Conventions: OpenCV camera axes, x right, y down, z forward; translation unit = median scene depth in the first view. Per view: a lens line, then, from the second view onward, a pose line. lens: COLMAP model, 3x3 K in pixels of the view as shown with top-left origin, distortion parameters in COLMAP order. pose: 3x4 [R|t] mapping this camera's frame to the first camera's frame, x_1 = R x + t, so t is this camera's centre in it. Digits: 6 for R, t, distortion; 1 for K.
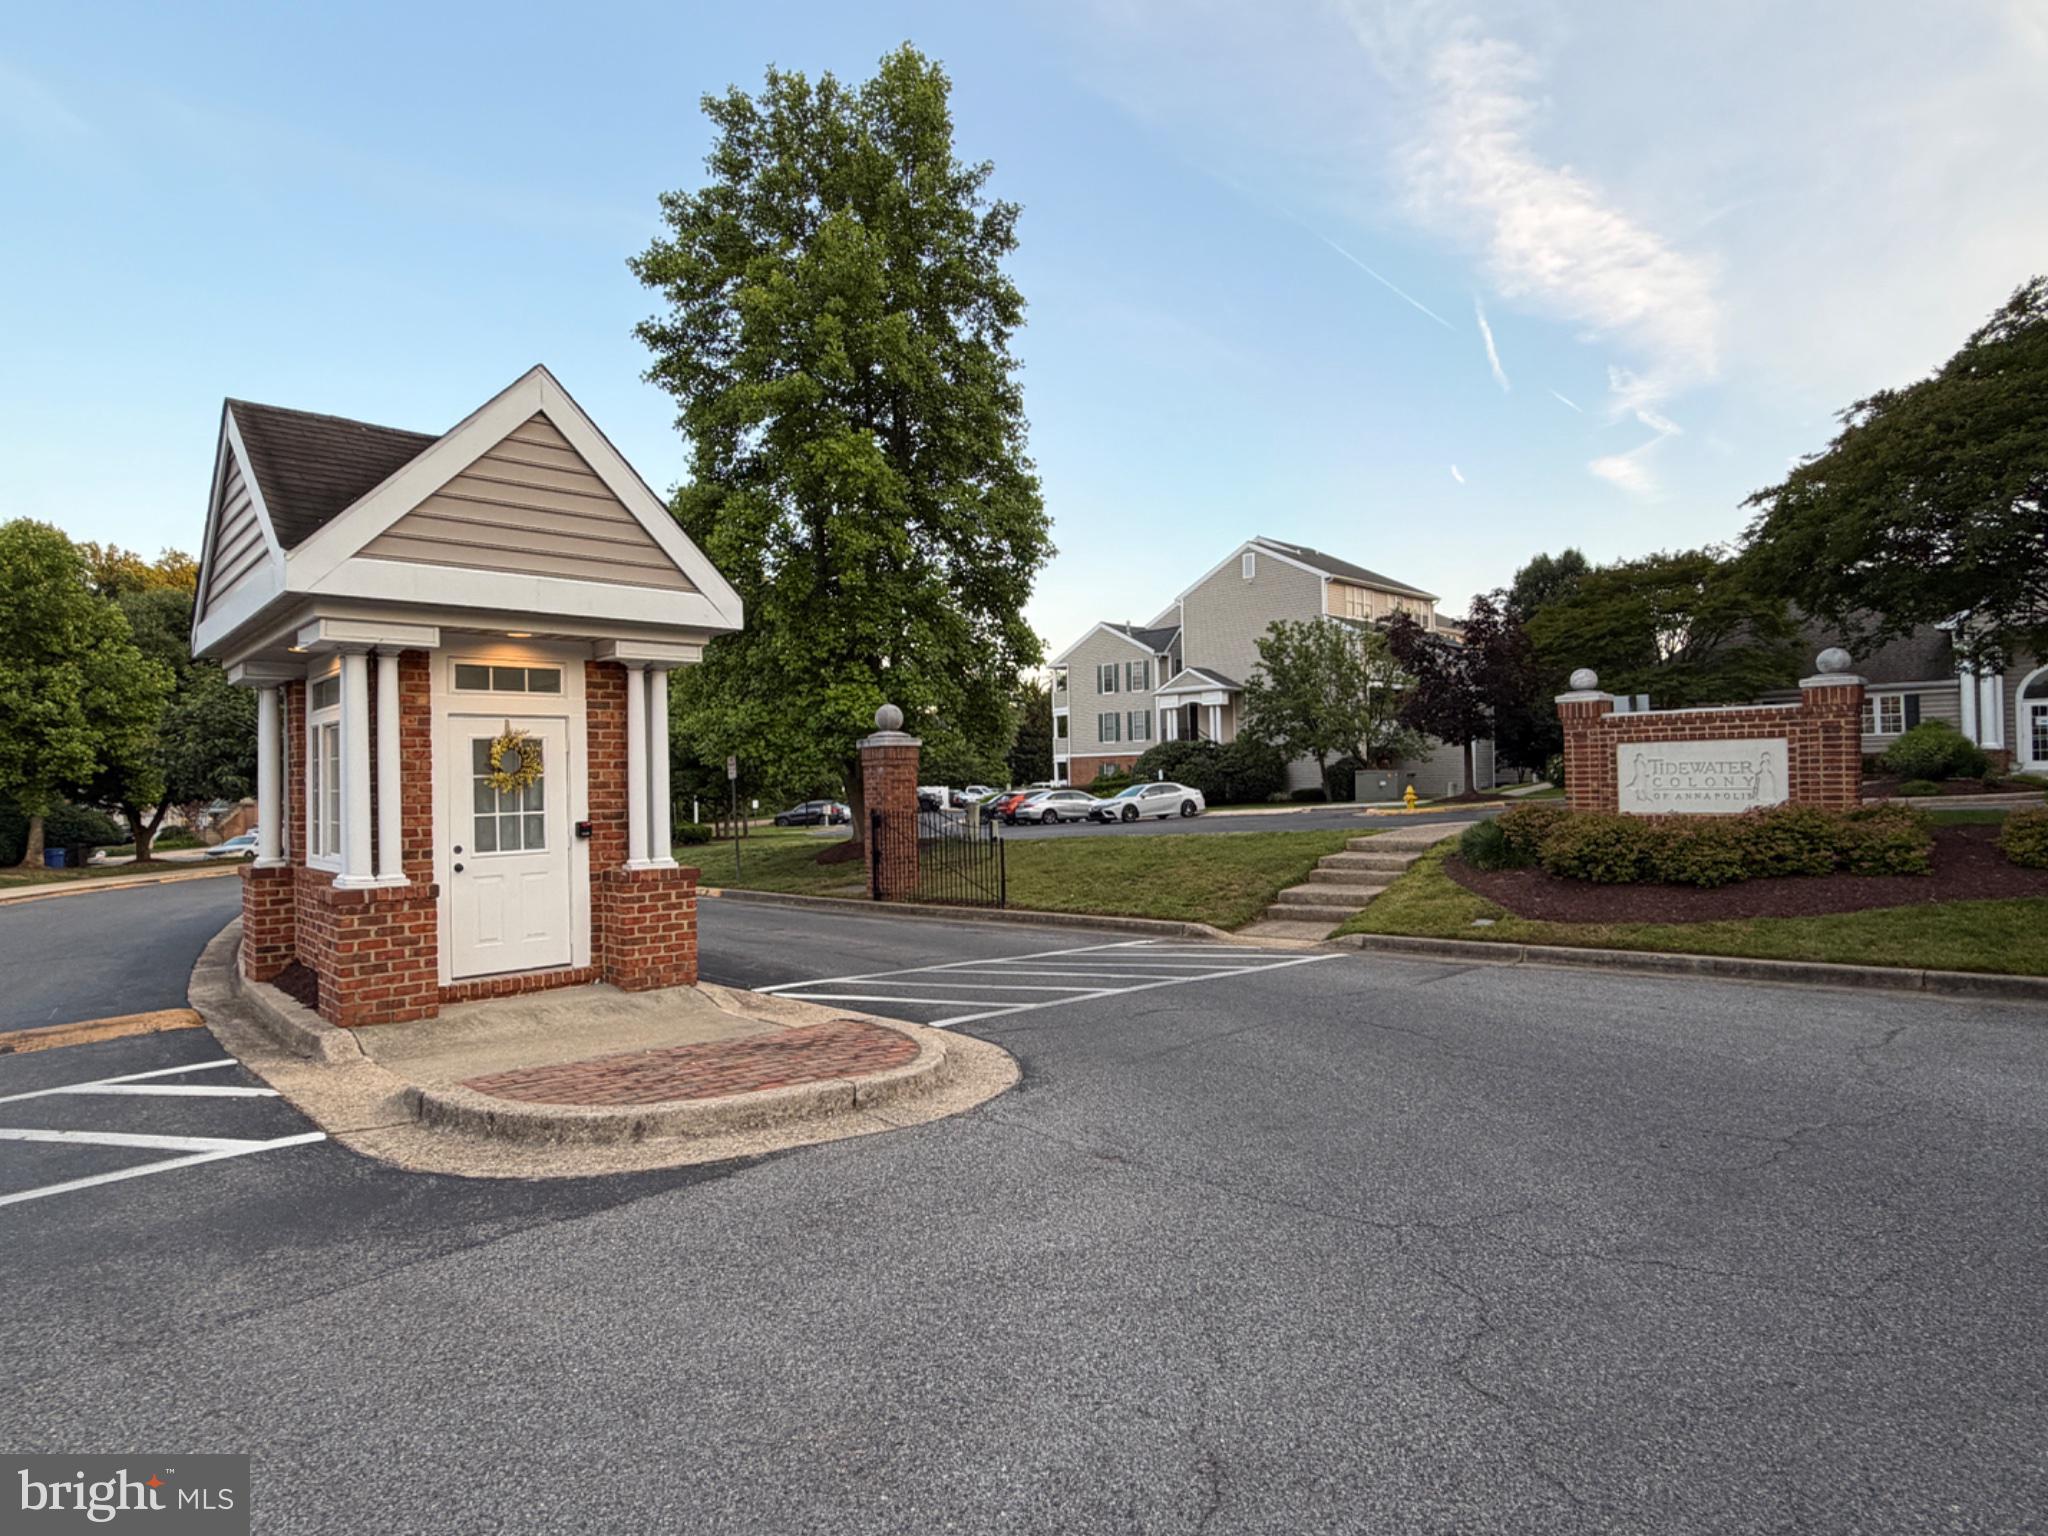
lens RADIAL K [[1108.7, 0, 1024.0], [0, 1108.7, 768.0], [0, 0, 1]] dist [-0.000985, -0.000258]
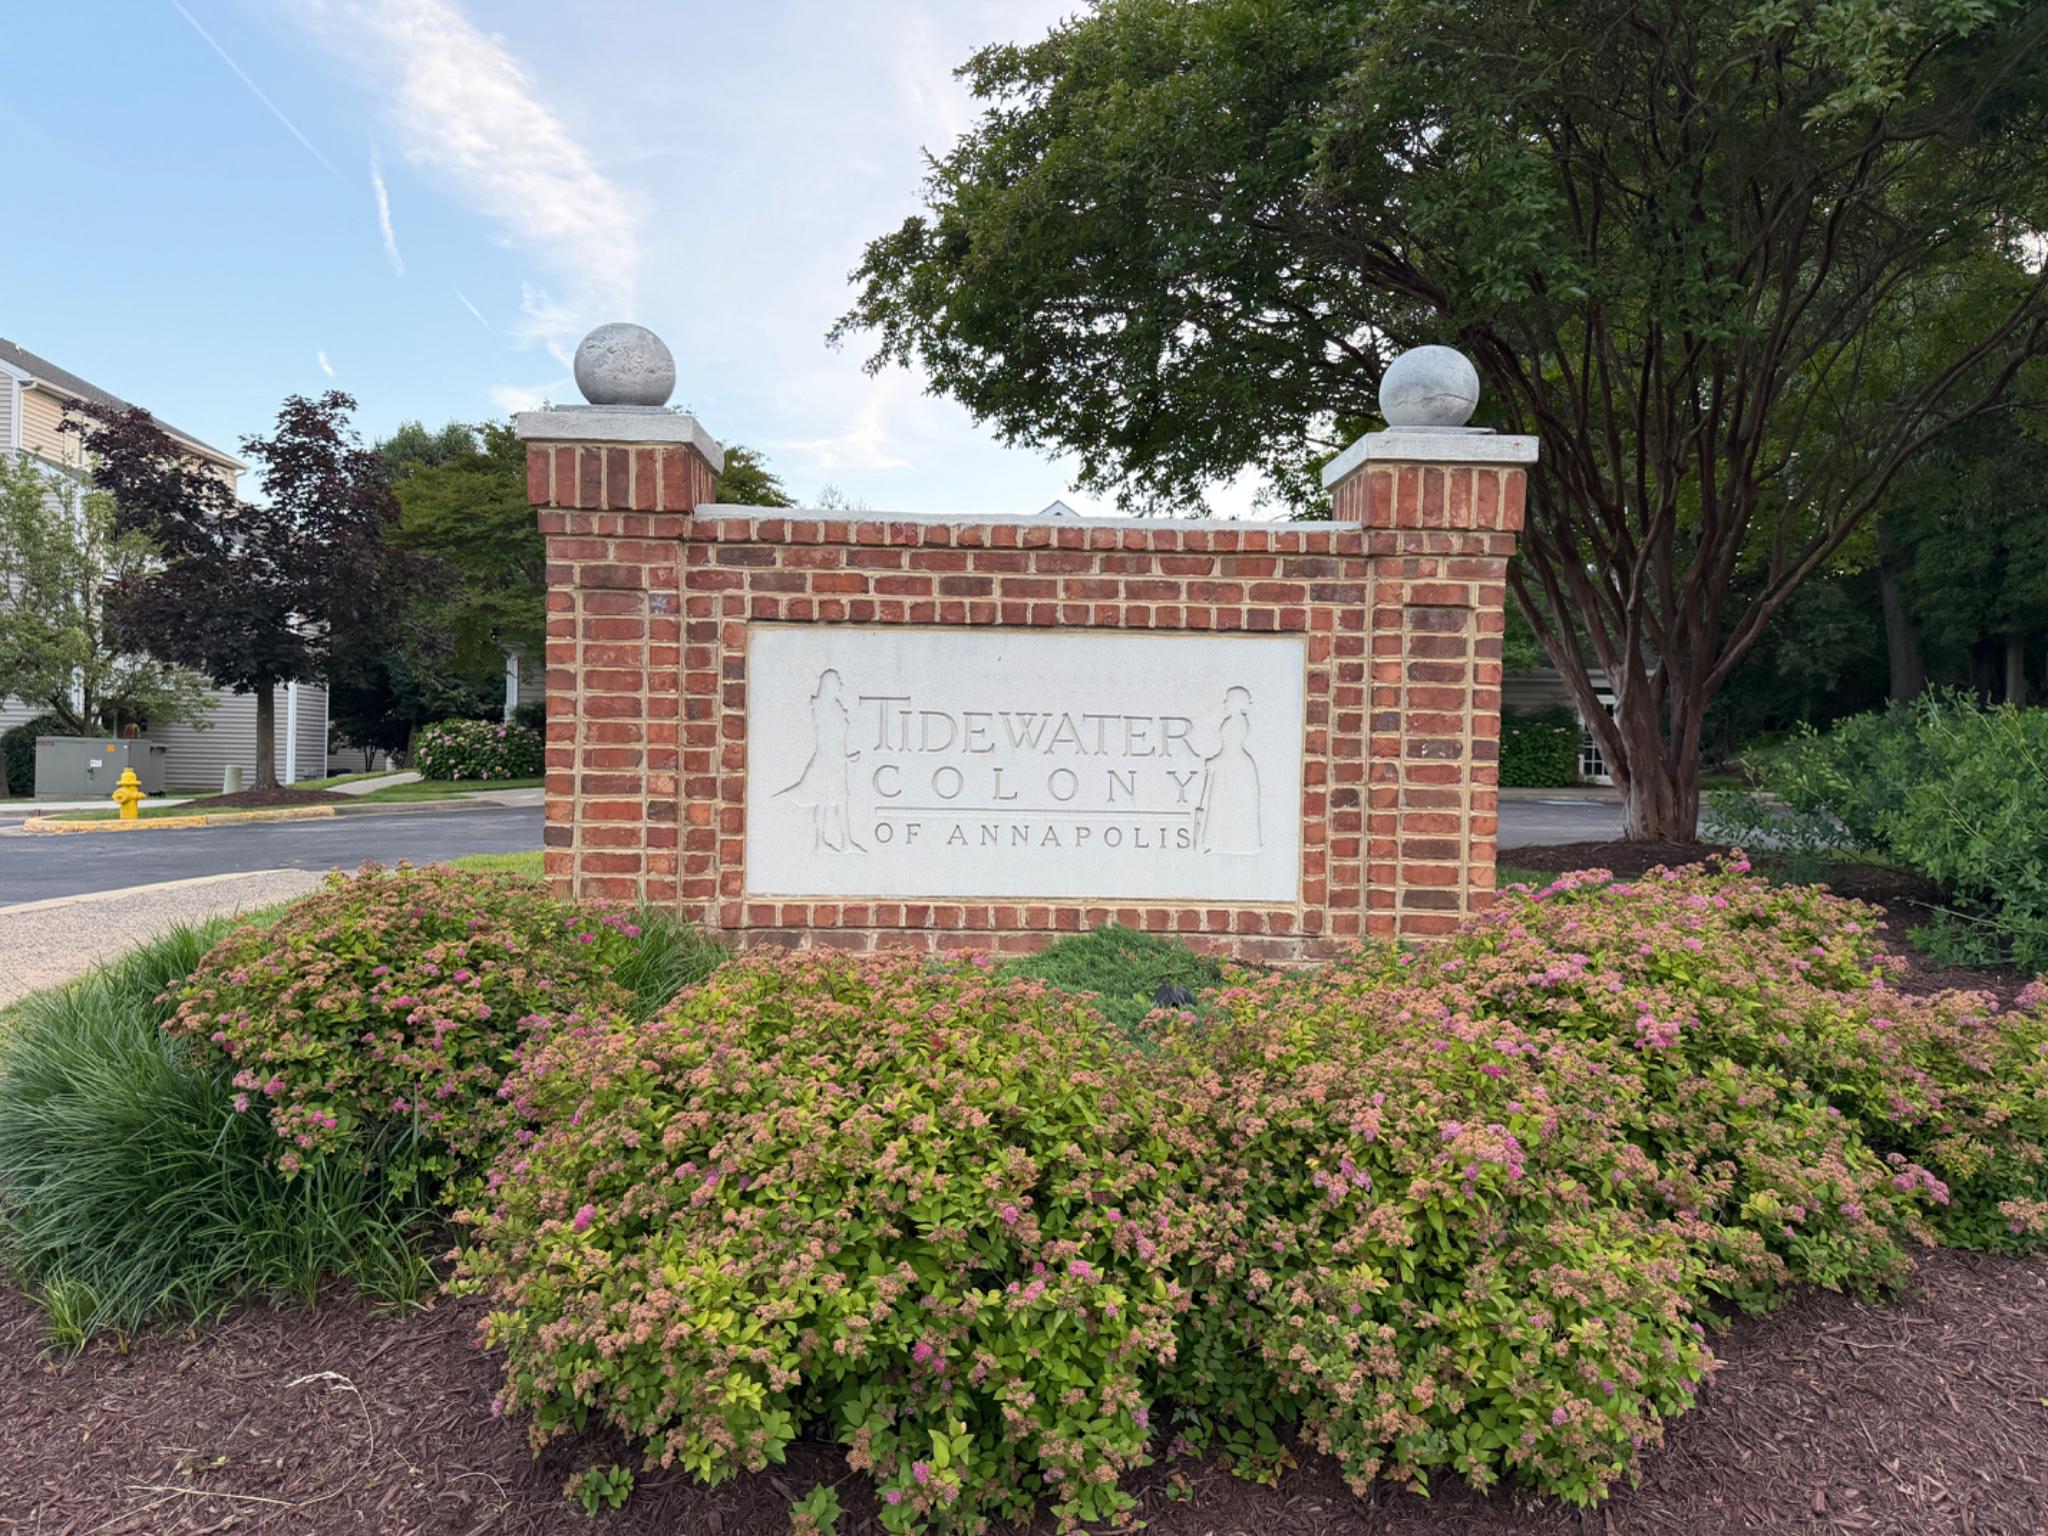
lens RADIAL K [[1440.0, 0, 1024.0], [0, 1440.0, 768.0], [0, 0, 1]] dist [0.084959, -0.112940]
pose [[0.664328, 0.030312, 0.746827, 0.331630], [-0.038885, 0.999226, -0.005967, 0.010441], [-0.746429, -0.025077, 0.664992, 0.735789]]
